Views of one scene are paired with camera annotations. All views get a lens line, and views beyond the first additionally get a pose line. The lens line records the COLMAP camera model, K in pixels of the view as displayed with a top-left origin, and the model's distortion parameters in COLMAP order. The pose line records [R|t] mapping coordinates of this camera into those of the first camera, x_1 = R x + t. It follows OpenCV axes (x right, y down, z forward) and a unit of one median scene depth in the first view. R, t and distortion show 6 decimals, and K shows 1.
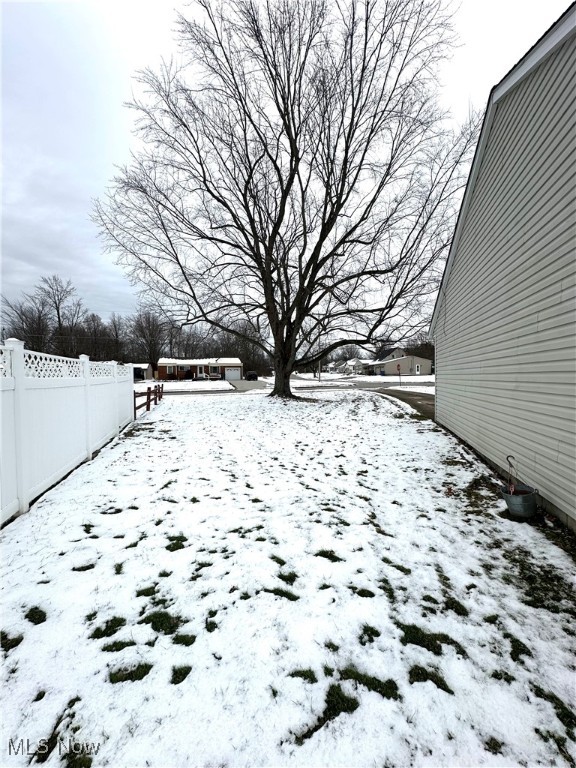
lens RADIAL K [[307.9, 0, 287.2], [0, 307.9, 384.1], [0, 0, 1]] dist [0.001516, 0.000303]
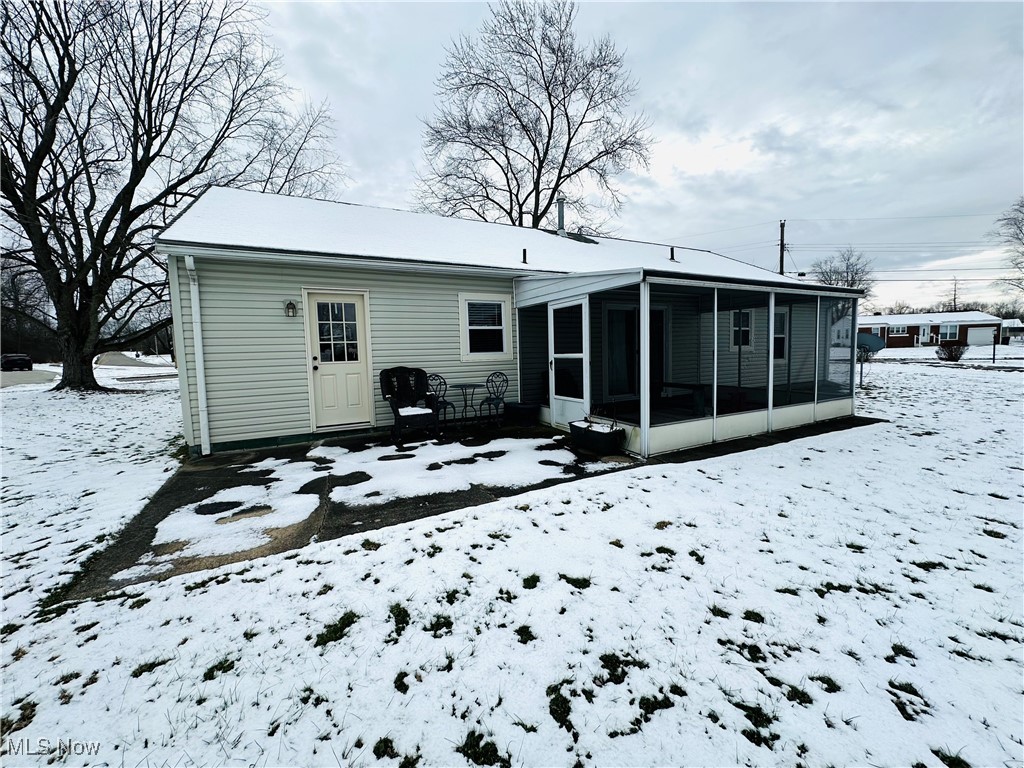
lens RADIAL K [[410.5, 0, 517.7], [0, 410.5, 384.2], [0, 0, 1]] dist [0.001516, 0.000303]
pose [[0.721016, -0.063799, 0.689975, 0.060951], [0.036159, 0.997860, 0.054482, 0.013106], [-0.691974, -0.014333, 0.721780, -0.404803]]
